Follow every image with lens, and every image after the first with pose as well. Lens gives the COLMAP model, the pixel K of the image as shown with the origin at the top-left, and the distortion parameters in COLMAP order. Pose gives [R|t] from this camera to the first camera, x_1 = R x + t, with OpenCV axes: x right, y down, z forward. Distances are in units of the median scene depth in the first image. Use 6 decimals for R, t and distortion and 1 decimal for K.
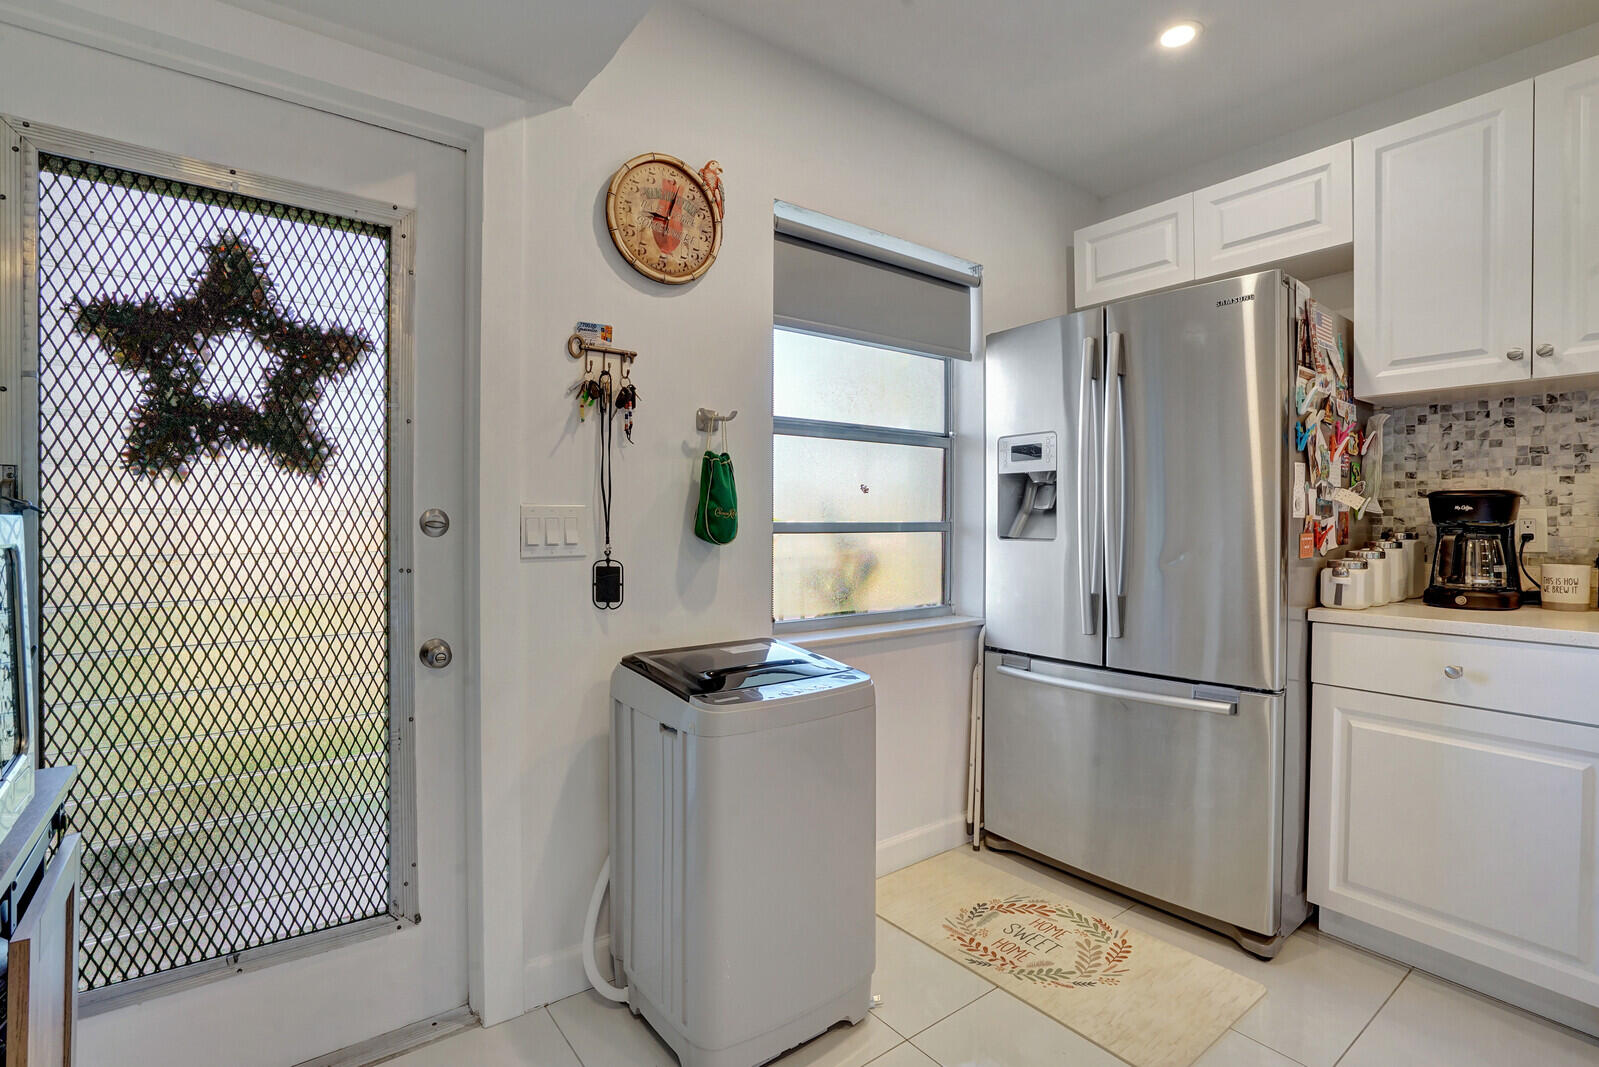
lens RADIAL K [[761.0, 0, 800.4], [0, 761.0, 534.4], [0, 0, 1]] dist [-0.047727, 0.015542]
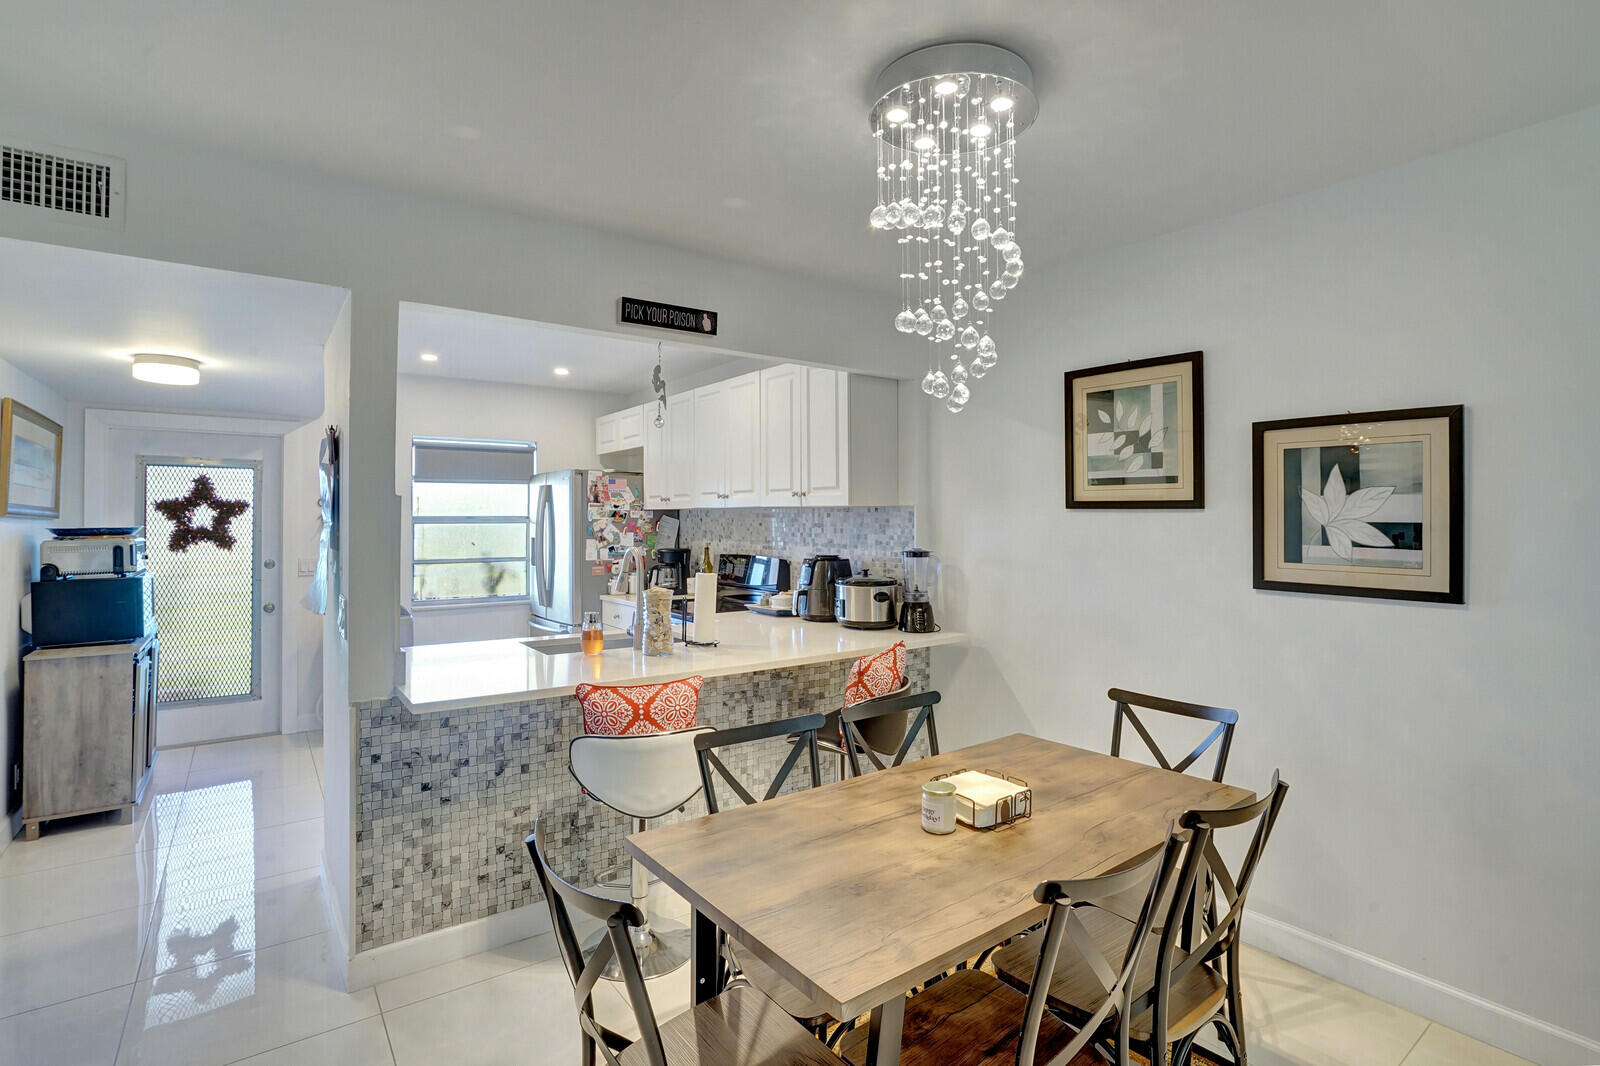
lens RADIAL K [[761.5, 0, 799.1], [0, 761.5, 518.5], [0, 0, 1]] dist [-0.047727, 0.015542]
pose [[0.999924, -0.002618, -0.012018, 1.537022], [0.002314, 0.999679, -0.025237, -0.109948], [0.012080, 0.025207, 0.999609, -1.804315]]
